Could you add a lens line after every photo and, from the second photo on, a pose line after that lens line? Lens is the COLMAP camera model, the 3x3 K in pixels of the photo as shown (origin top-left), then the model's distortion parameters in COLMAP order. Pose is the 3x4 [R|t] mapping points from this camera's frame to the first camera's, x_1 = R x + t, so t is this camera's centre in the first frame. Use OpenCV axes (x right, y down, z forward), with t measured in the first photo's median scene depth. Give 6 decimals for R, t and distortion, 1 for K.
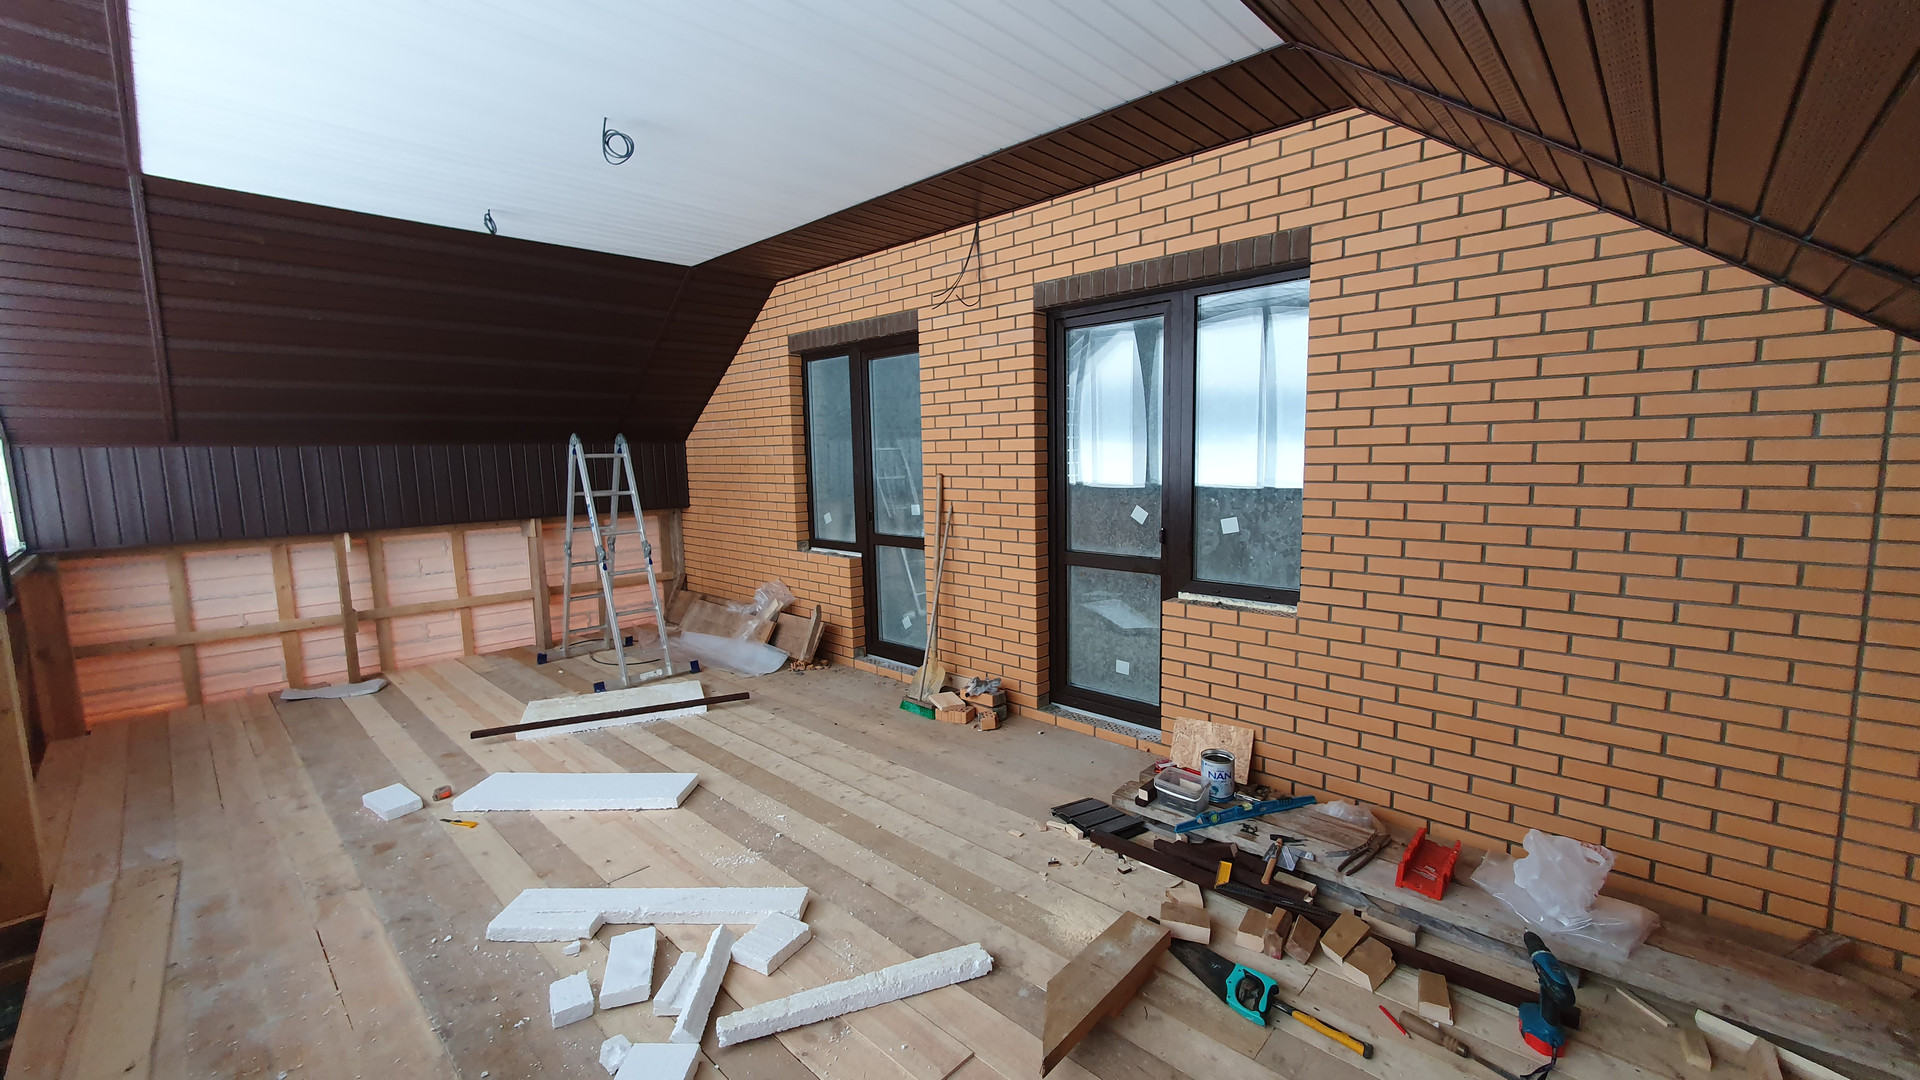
lens RADIAL K [[764.1, 0, 965.5], [0, 764.1, 545.5], [0, 0, 1]] dist [0.011691, 0.000215]
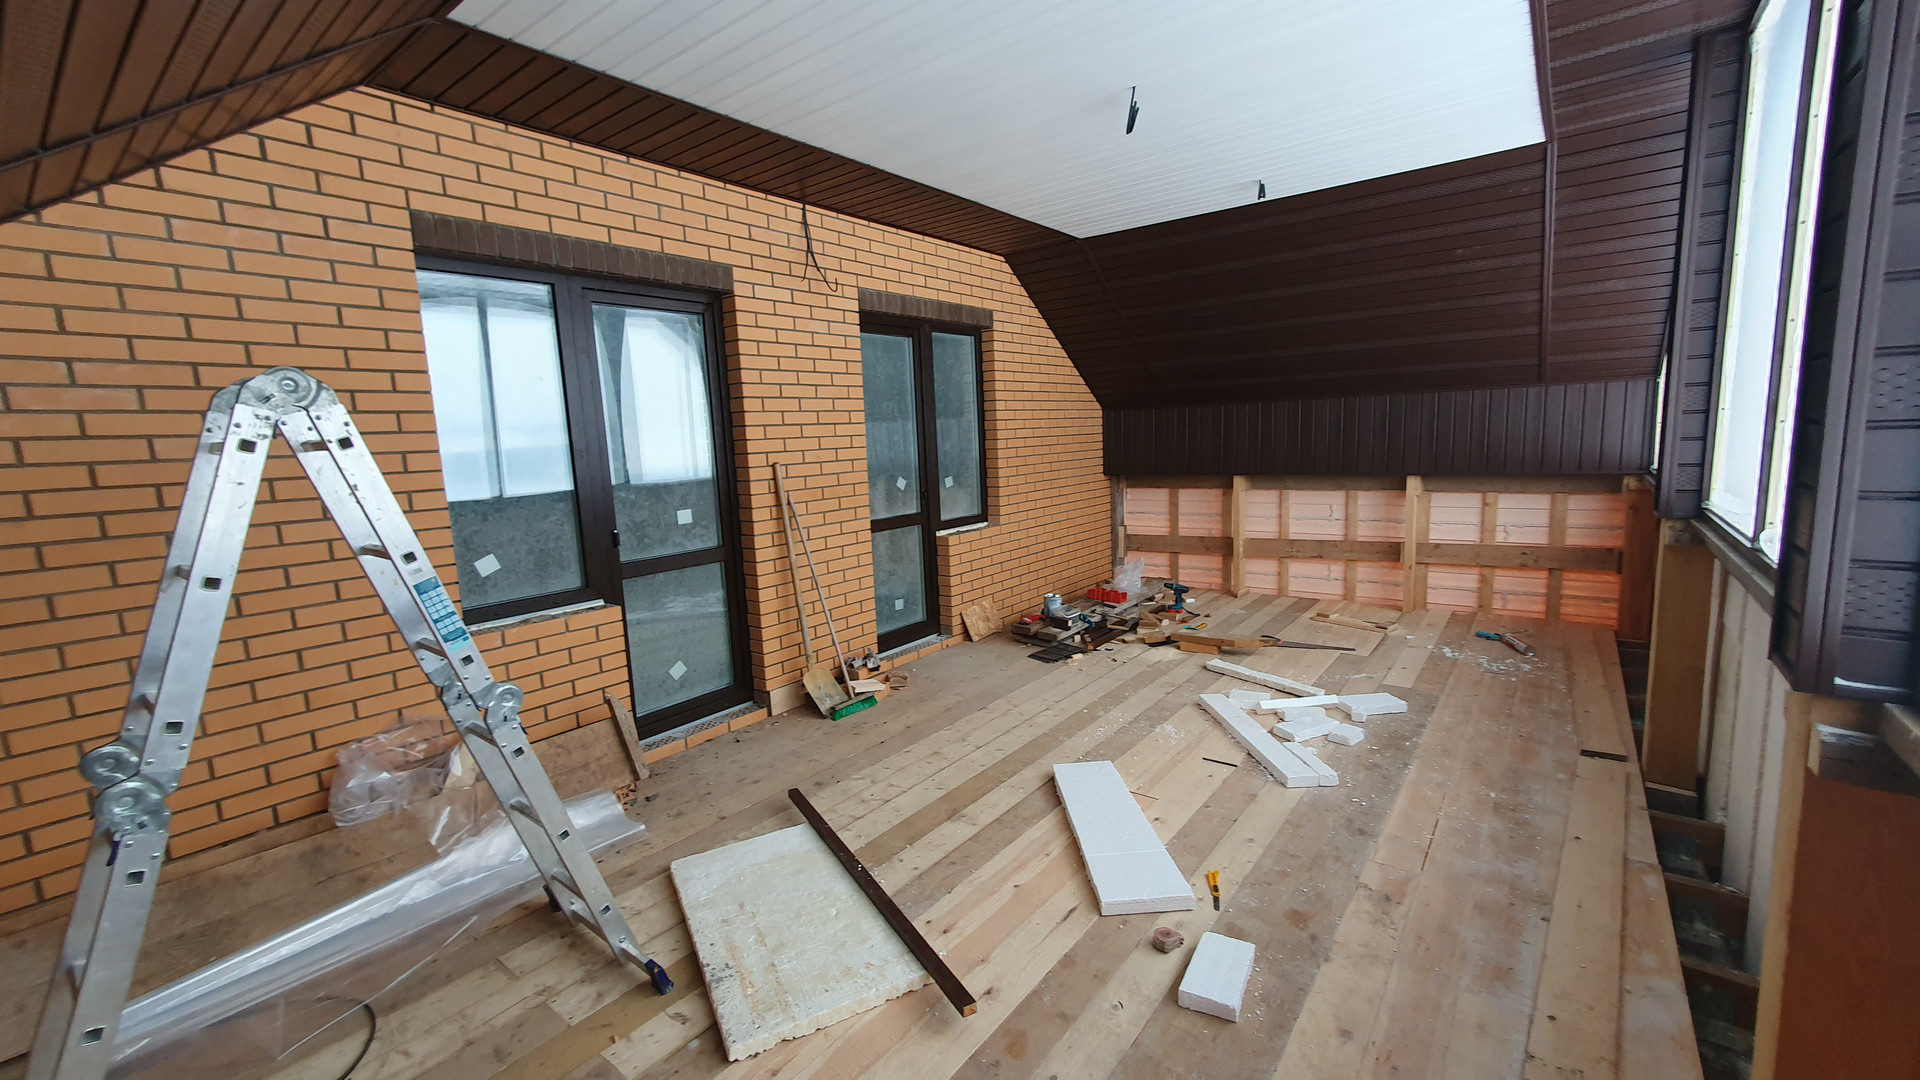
lens RADIAL K [[764.1, 0, 950.5], [0, 764.1, 548.5], [0, 0, 1]] dist [0.011691, 0.000215]
pose [[-0.089787, -0.126445, 0.987902, -1.085987], [0.165570, 0.976211, 0.139996, -0.099940], [-0.982102, 0.176137, -0.066716, 1.006329]]
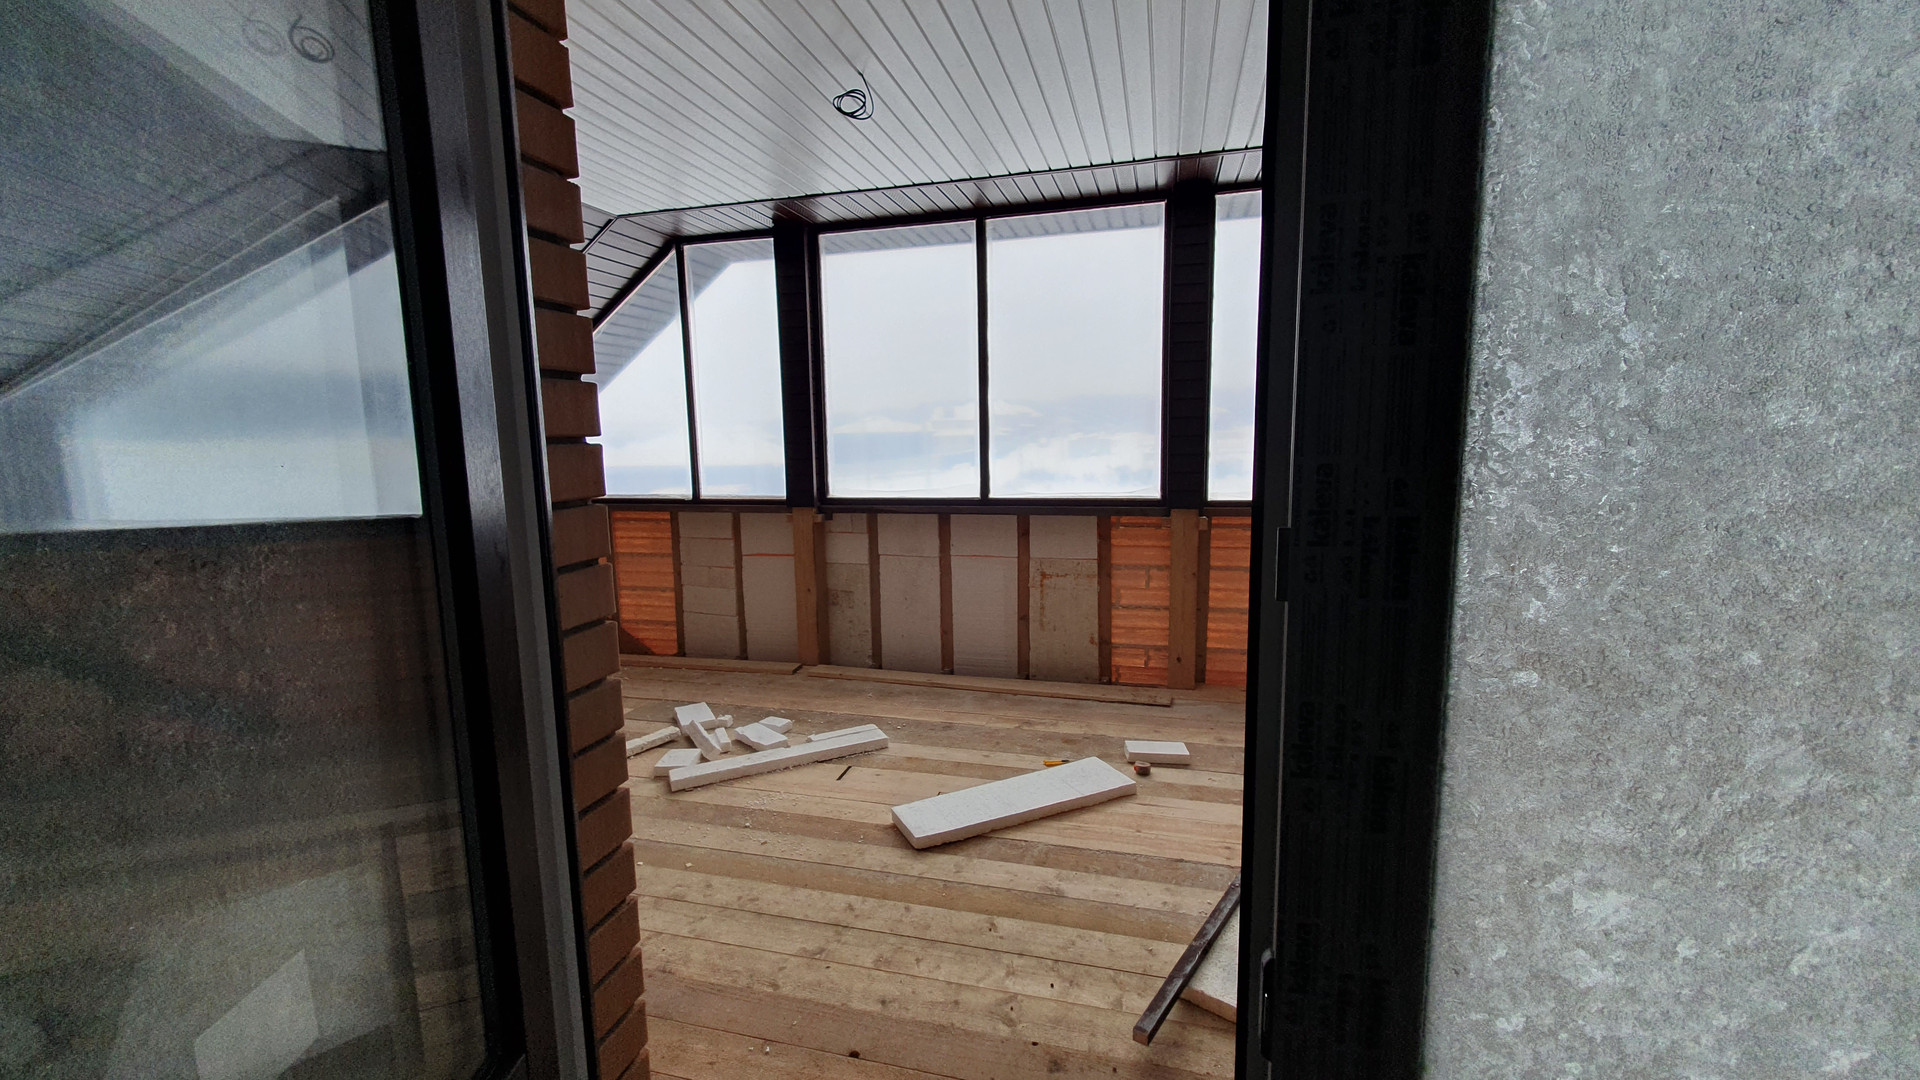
lens RADIAL K [[764.1, 0, 976.1], [0, 764.1, 535.7], [0, 0, 1]] dist [0.011691, 0.000215]
pose [[-0.874060, 0.101583, -0.475078, -0.056416], [-0.024098, 0.967625, 0.251237, -0.174381], [0.485219, 0.231045, -0.843315, 1.426847]]
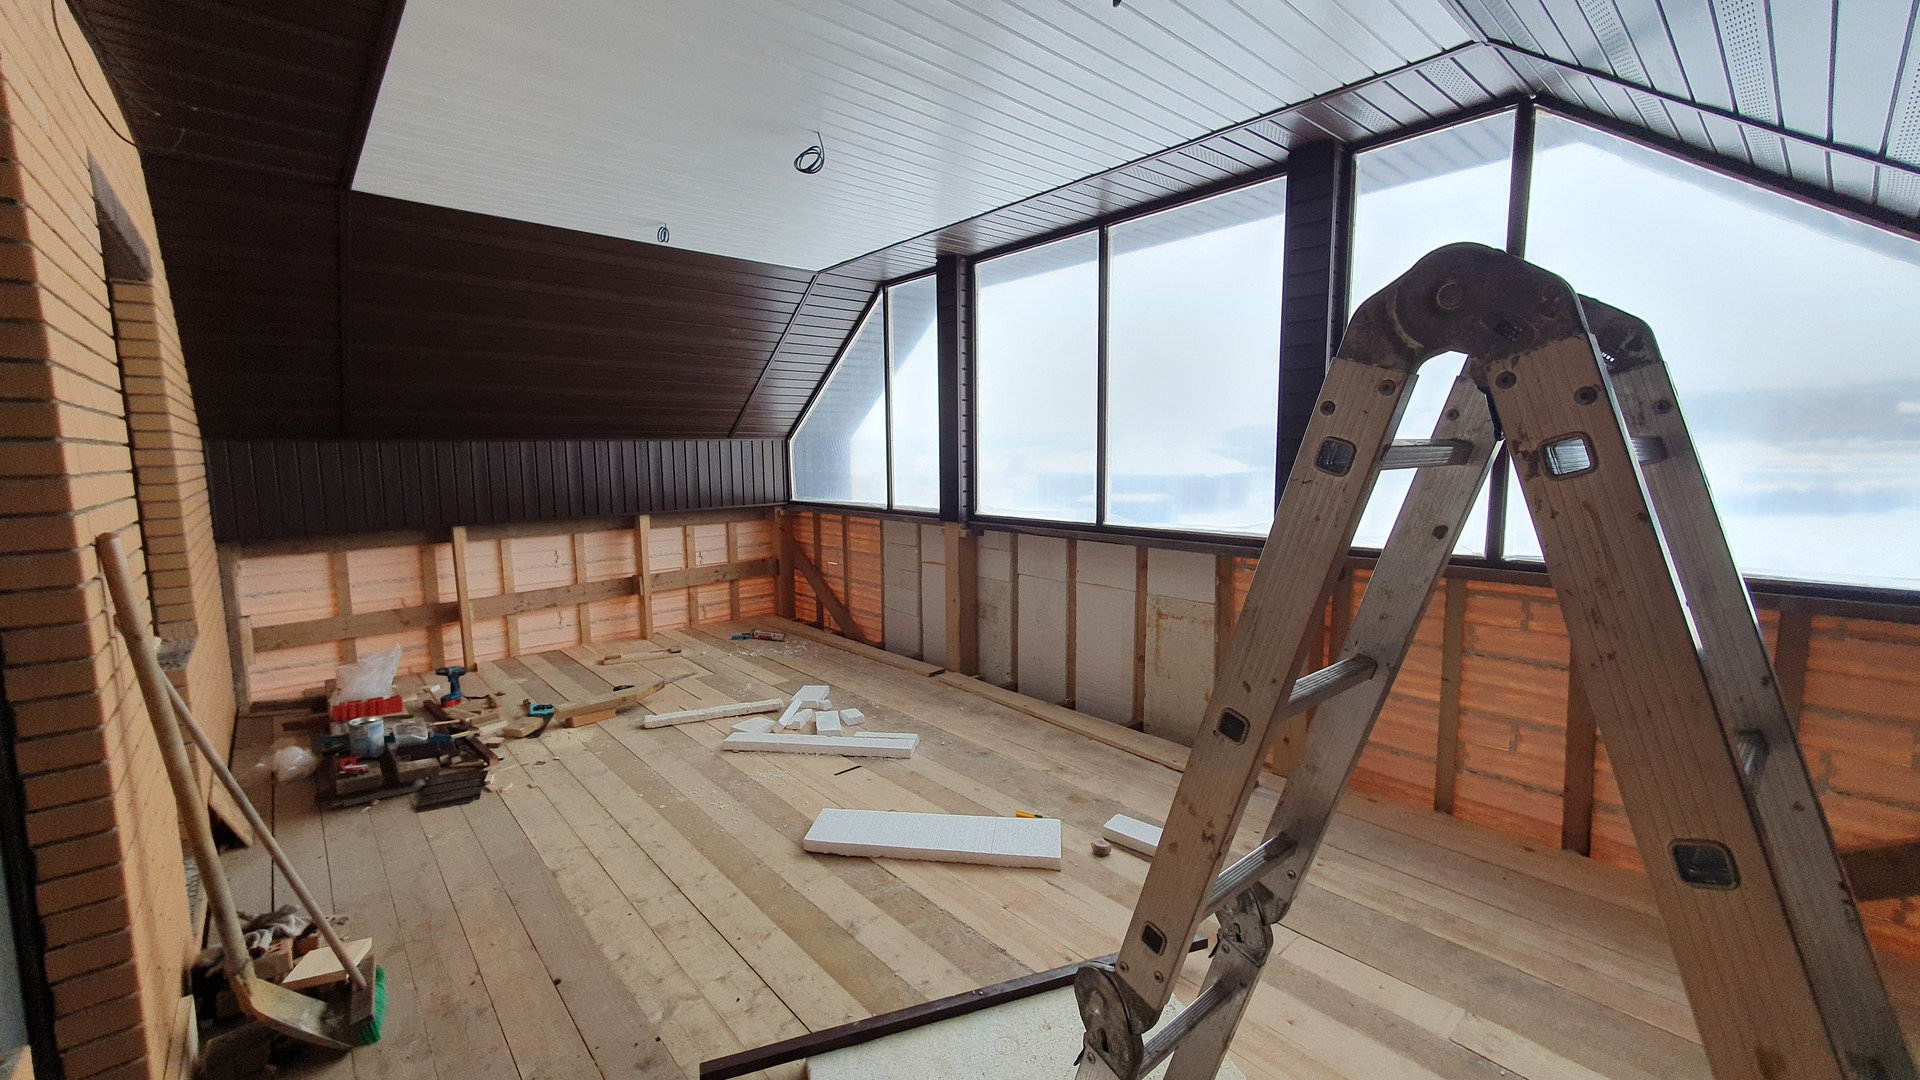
lens RADIAL K [[764.1, 0, 964.2], [0, 764.1, 534.6], [0, 0, 1]] dist [0.011691, 0.000215]
pose [[-0.995681, 0.022751, 0.090011, -0.532662], [0.043023, 0.972197, 0.230179, -0.181333], [-0.082271, 0.233058, -0.968977, 1.510701]]
